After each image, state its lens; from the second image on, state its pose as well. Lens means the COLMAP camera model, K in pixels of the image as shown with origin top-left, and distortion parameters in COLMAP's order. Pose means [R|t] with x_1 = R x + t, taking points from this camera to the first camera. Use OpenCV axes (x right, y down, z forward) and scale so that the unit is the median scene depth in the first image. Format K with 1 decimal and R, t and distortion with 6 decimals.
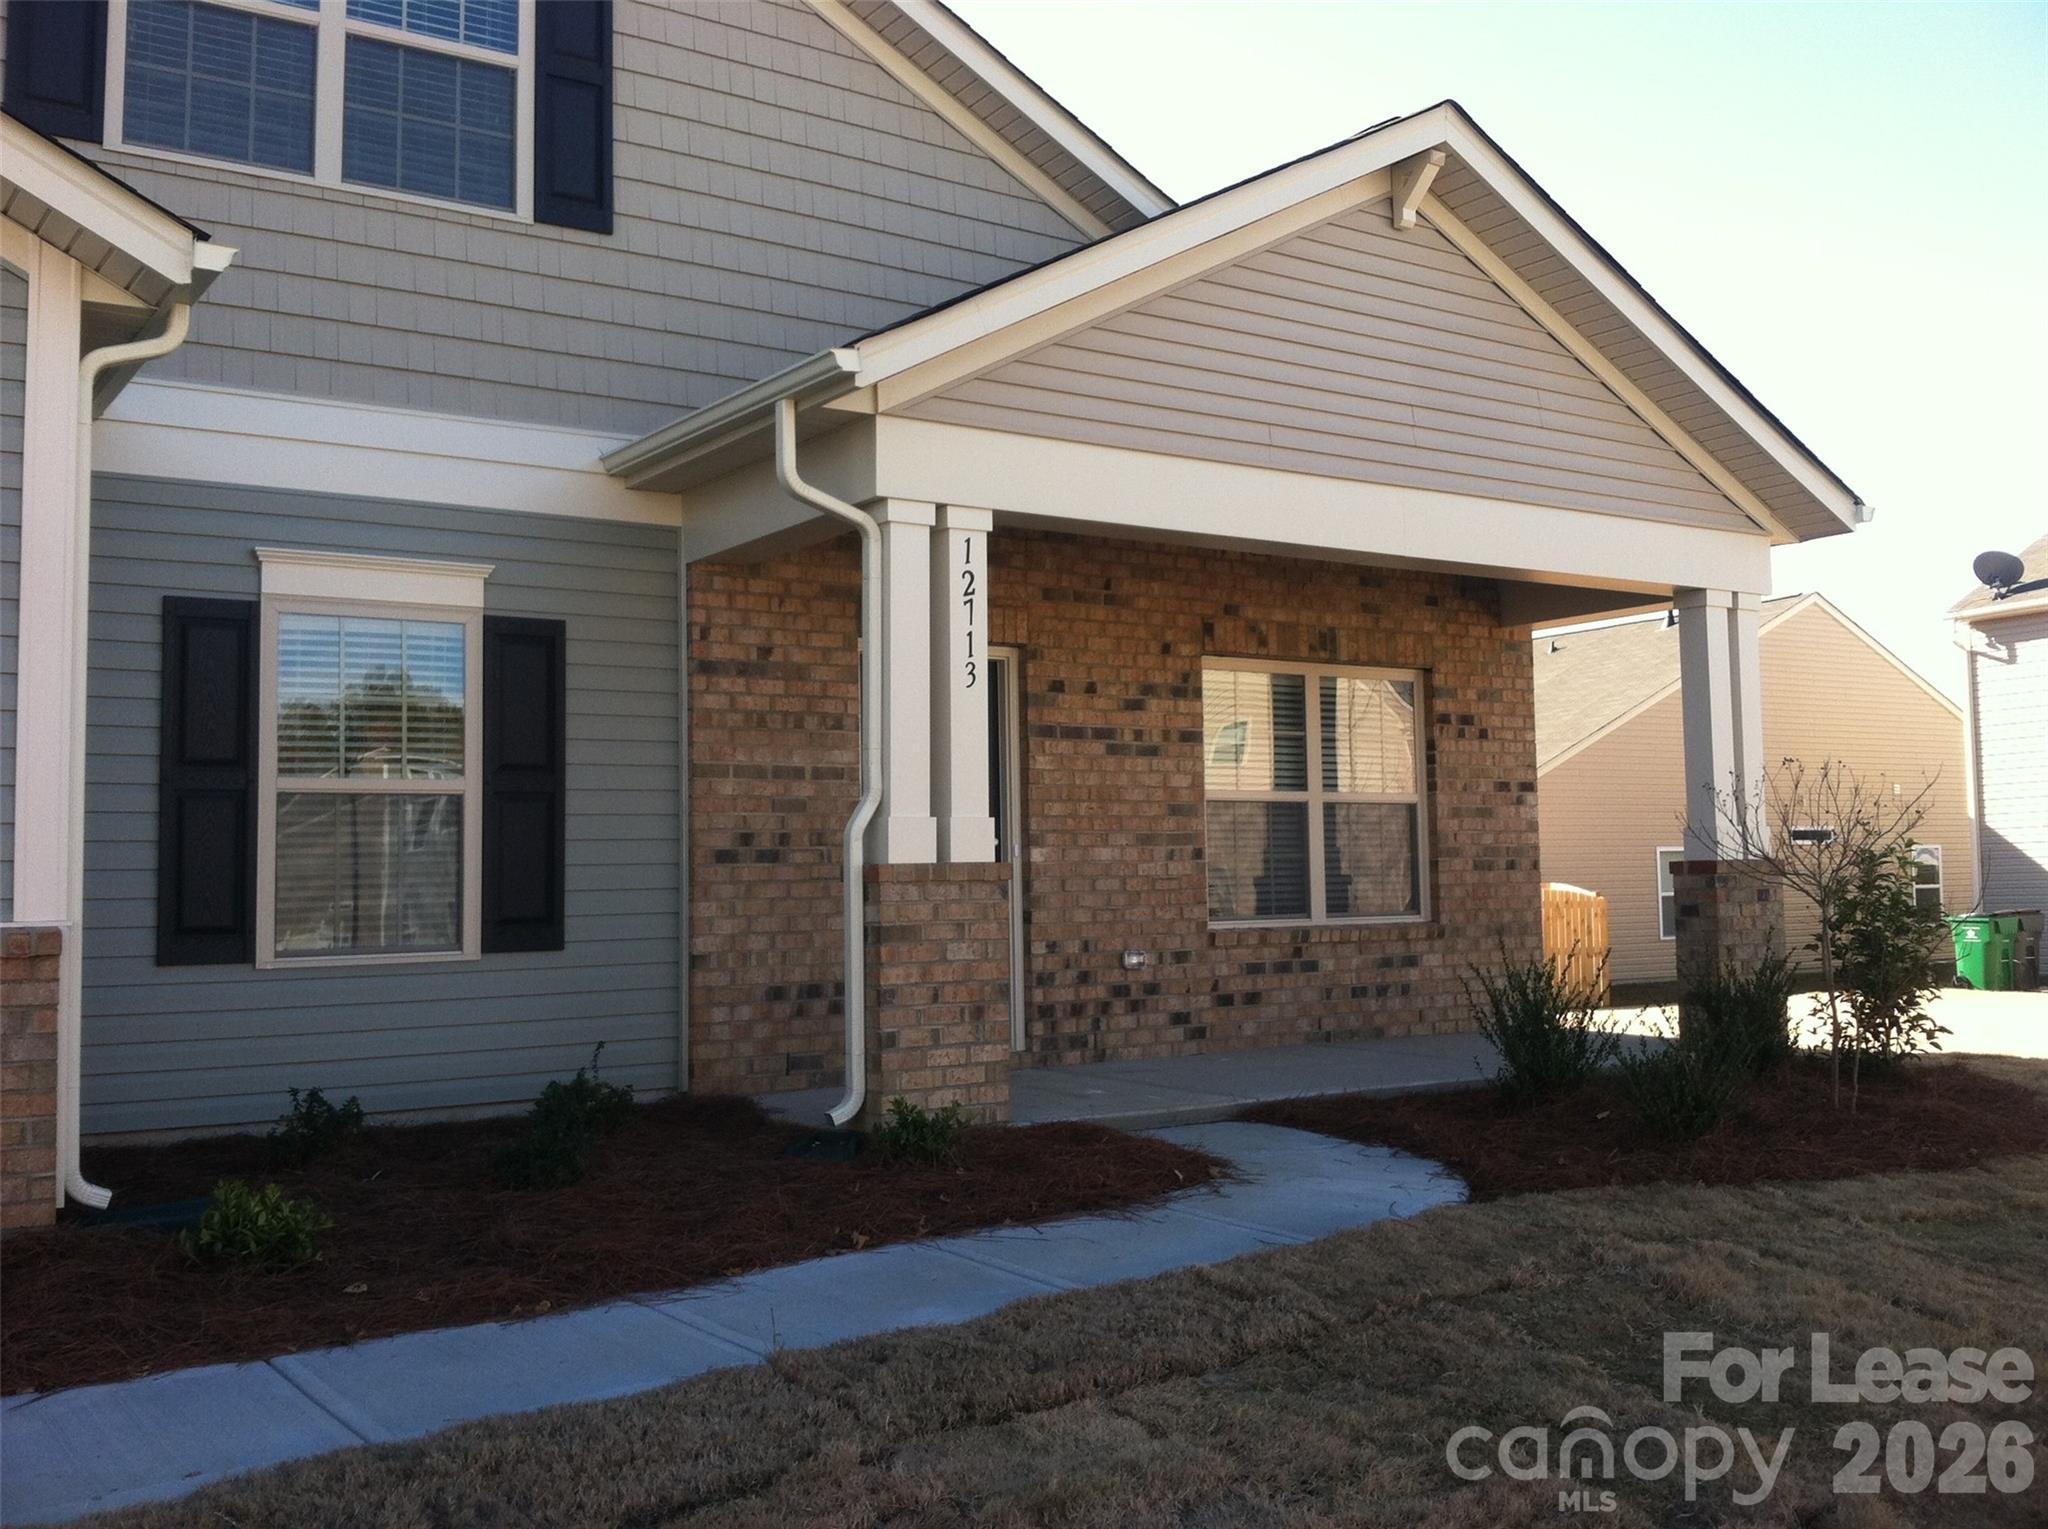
lens RADIAL K [[1976.6, 0, 1055.4], [0, 1976.6, 638.3], [0, 0, 1]] dist [0.111359, -0.331492]
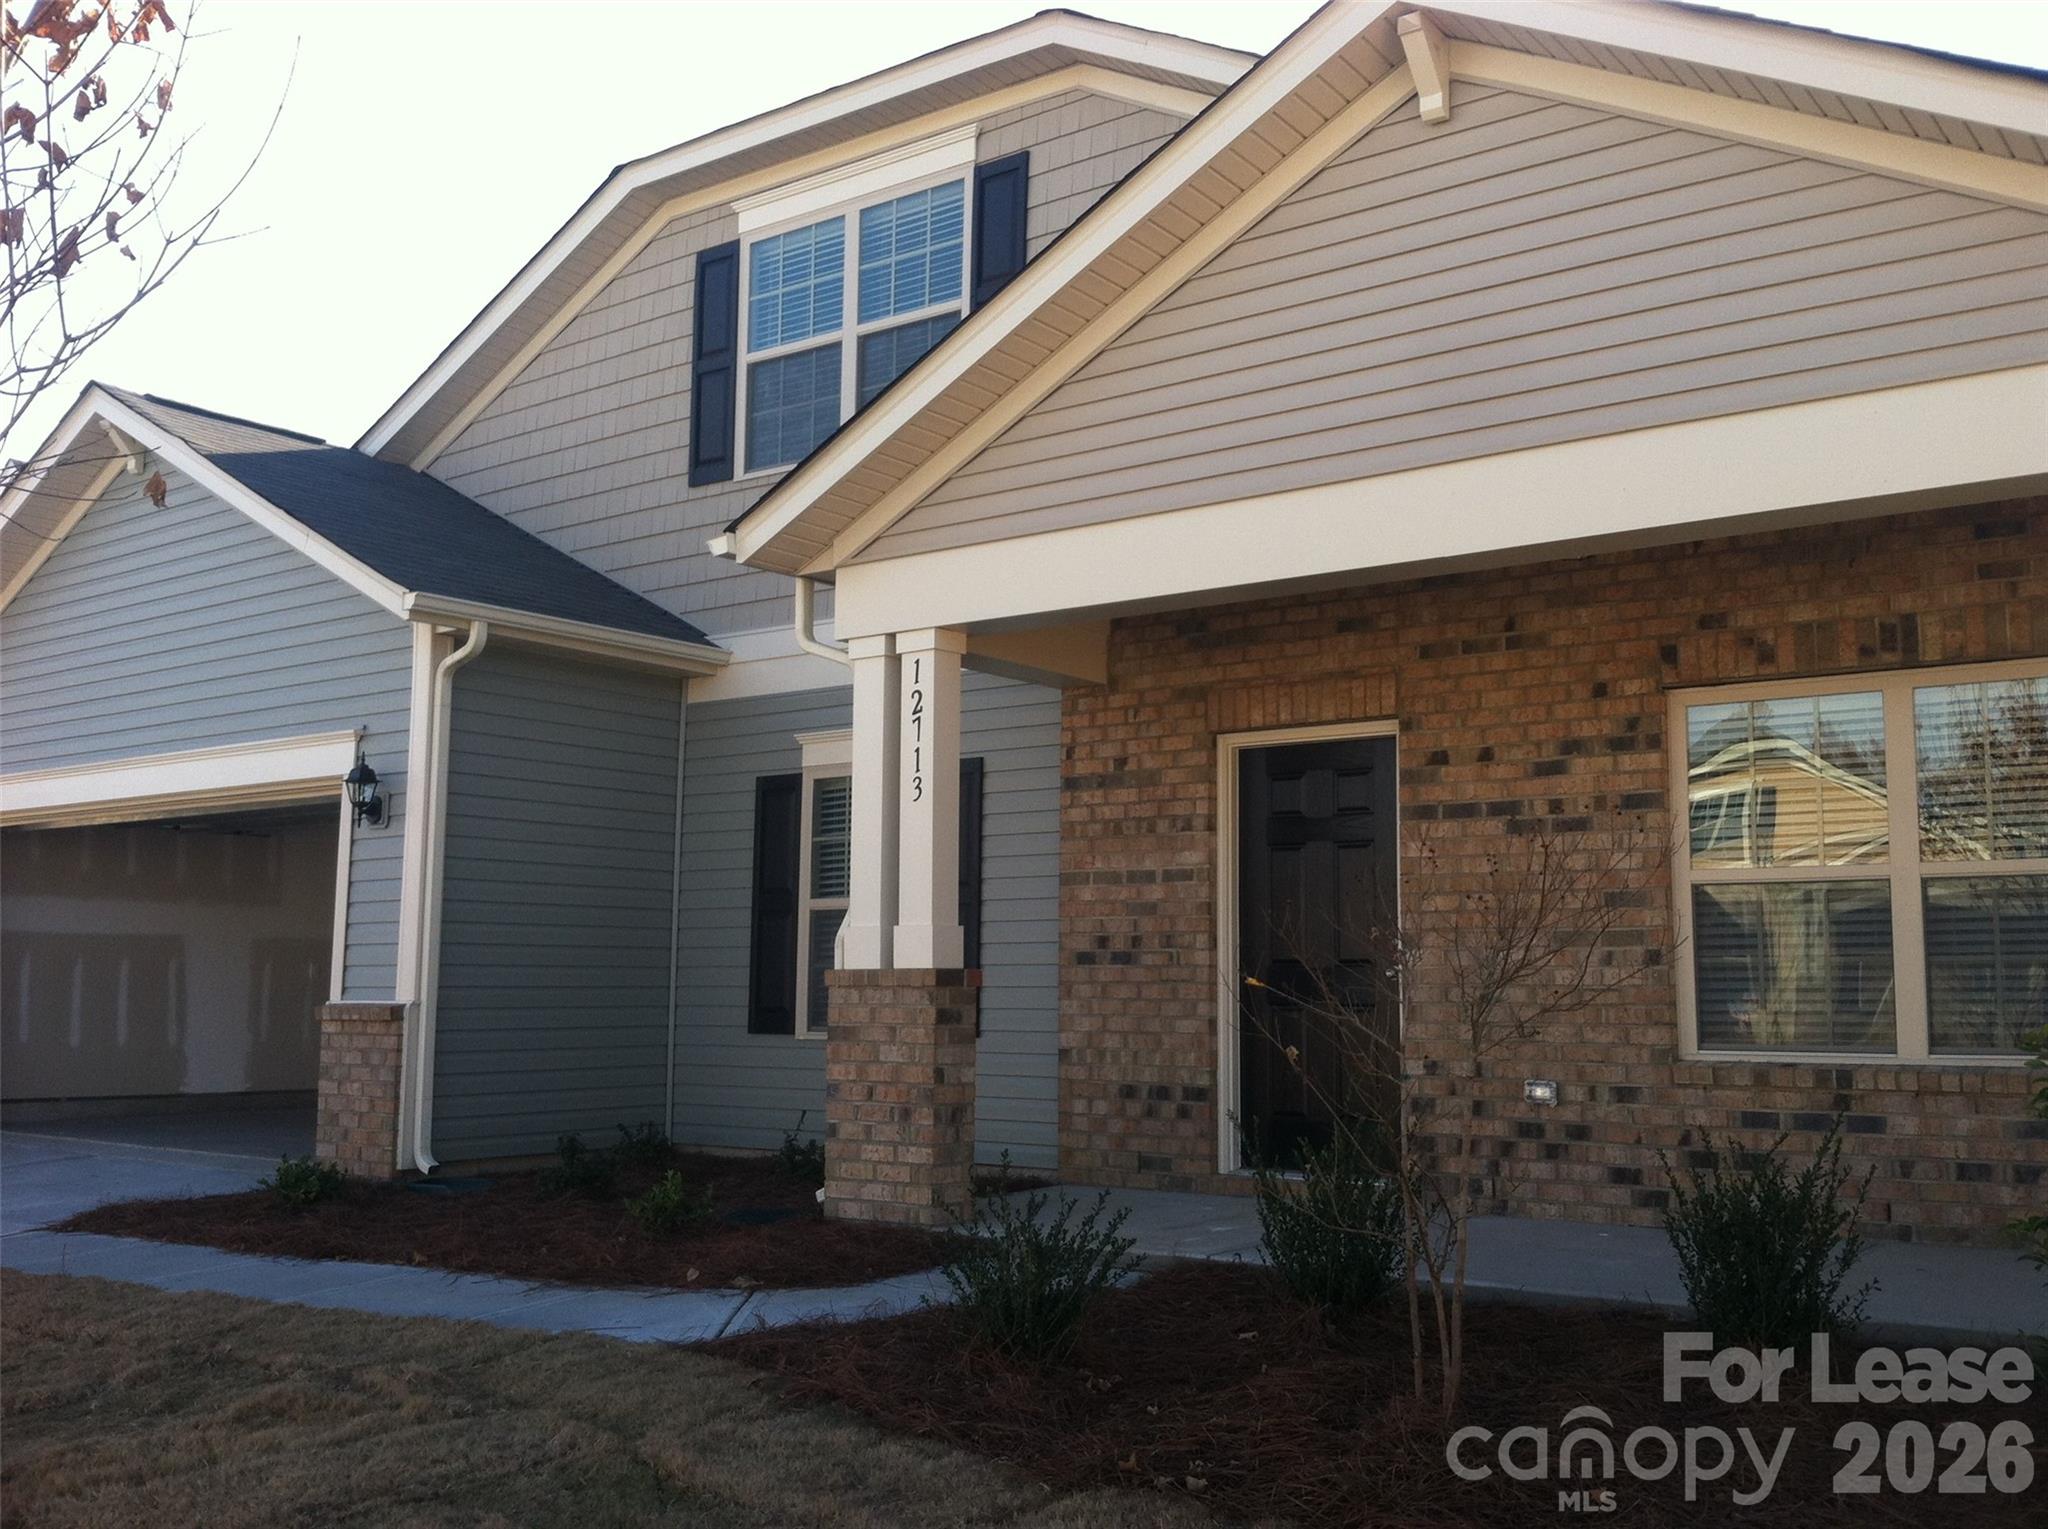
lens RADIAL K [[1976.6, 0, 1055.4], [0, 1976.6, 638.3], [0, 0, 1]] dist [0.111359, -0.331492]
pose [[0.292662, -0.145881, -0.945023, 0.777882], [0.109953, 0.986873, -0.118290, 0.057154], [0.949873, -0.069289, 0.304860, 0.596640]]
